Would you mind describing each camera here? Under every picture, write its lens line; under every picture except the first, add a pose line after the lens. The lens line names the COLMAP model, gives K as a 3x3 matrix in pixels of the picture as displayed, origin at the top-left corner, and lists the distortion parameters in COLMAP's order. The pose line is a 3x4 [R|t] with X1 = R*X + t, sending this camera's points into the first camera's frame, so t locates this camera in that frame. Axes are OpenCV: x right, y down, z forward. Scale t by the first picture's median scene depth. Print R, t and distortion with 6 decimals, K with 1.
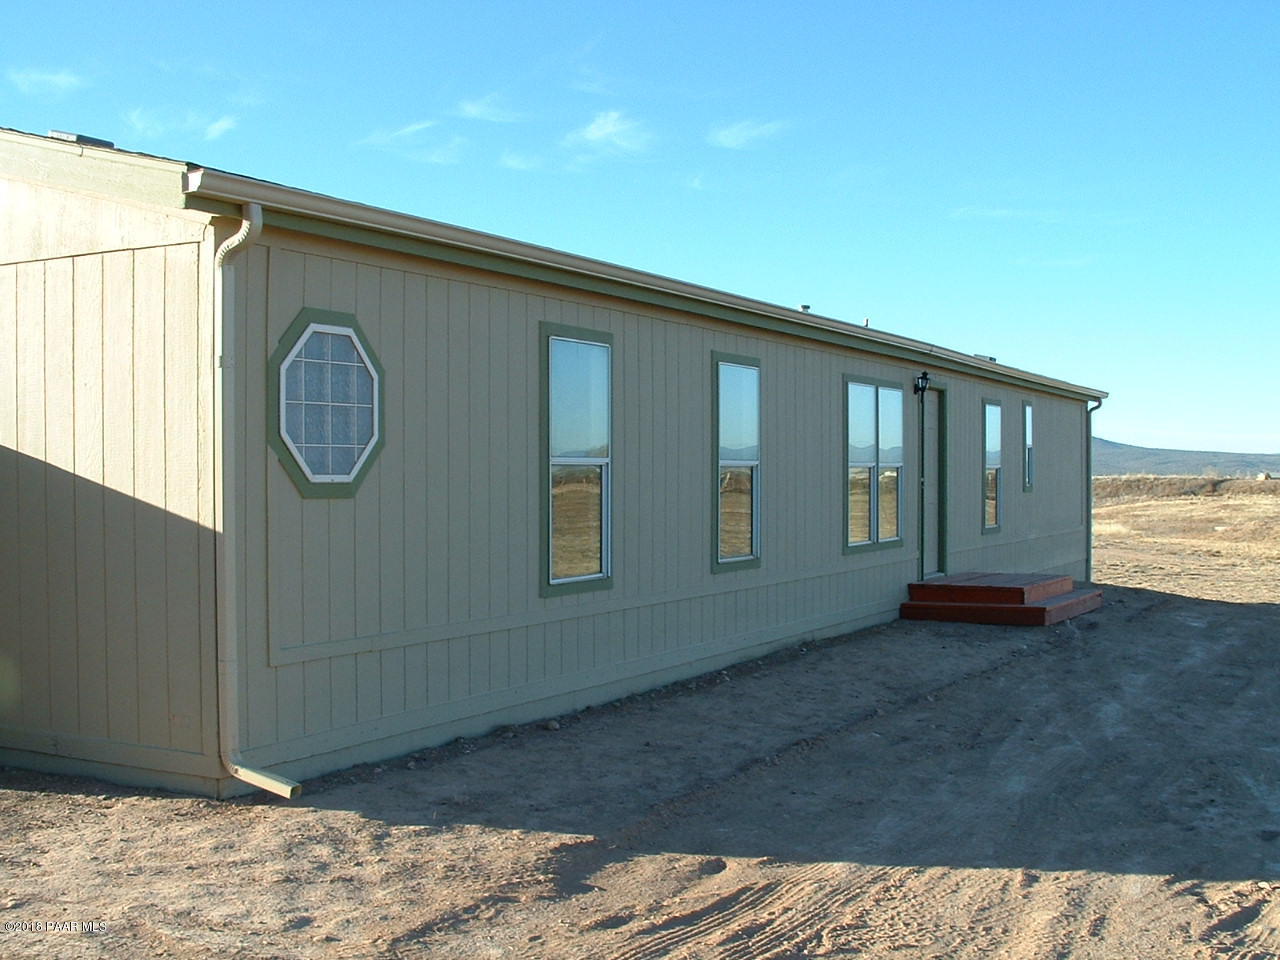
lens RADIAL K [[1545.7, 0, 638.4], [0, 1545.7, 507.6], [0, 0, 1]] dist [-0.277261, 0.313719]
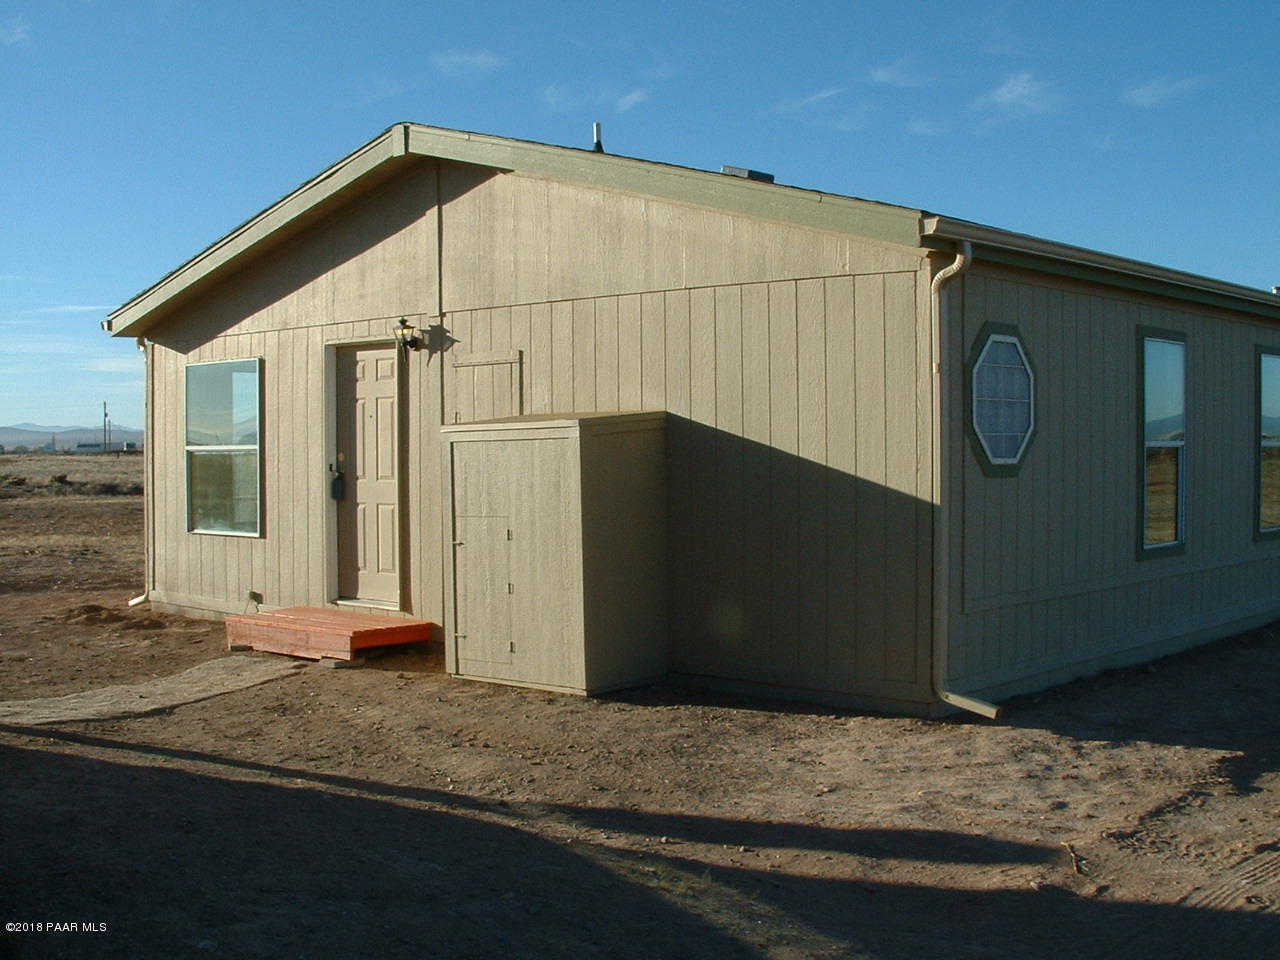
lens RADIAL K [[1545.7, 0, 638.4], [0, 1545.7, 507.6], [0, 0, 1]] dist [-0.277261, 0.313719]
pose [[0.966919, 0.011418, -0.254826, -0.190123], [-0.005425, 0.999692, 0.024207, -0.010644], [0.255024, -0.022024, 0.966684, -0.275135]]
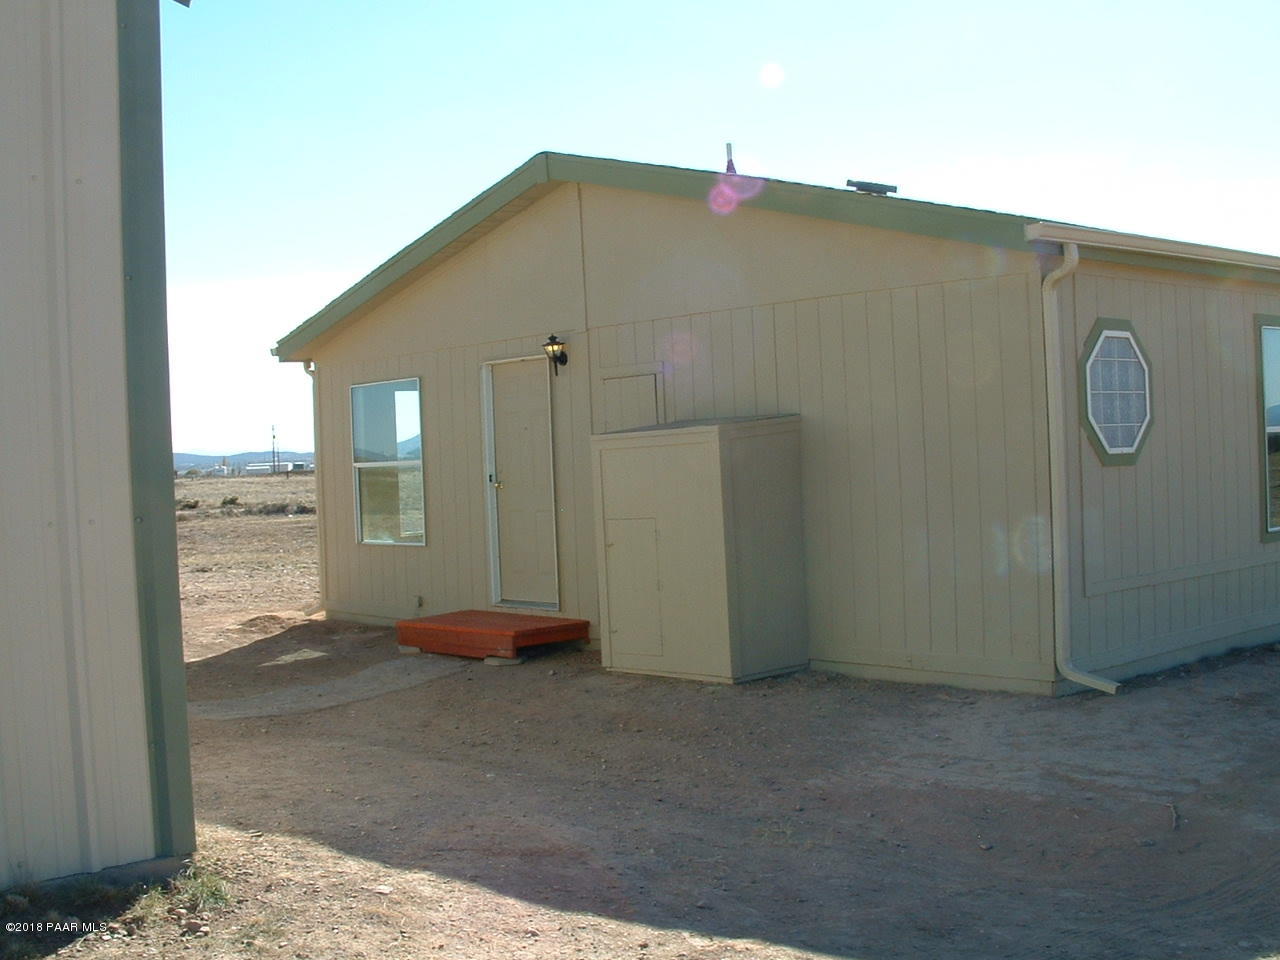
lens RADIAL K [[1545.7, 0, 638.4], [0, 1545.7, 507.6], [0, 0, 1]] dist [-0.277261, 0.313719]
pose [[0.933943, -0.020180, -0.356853, -0.141810], [0.028639, 0.999420, 0.018438, -0.006525], [0.356274, -0.027440, 0.933979, -0.356319]]
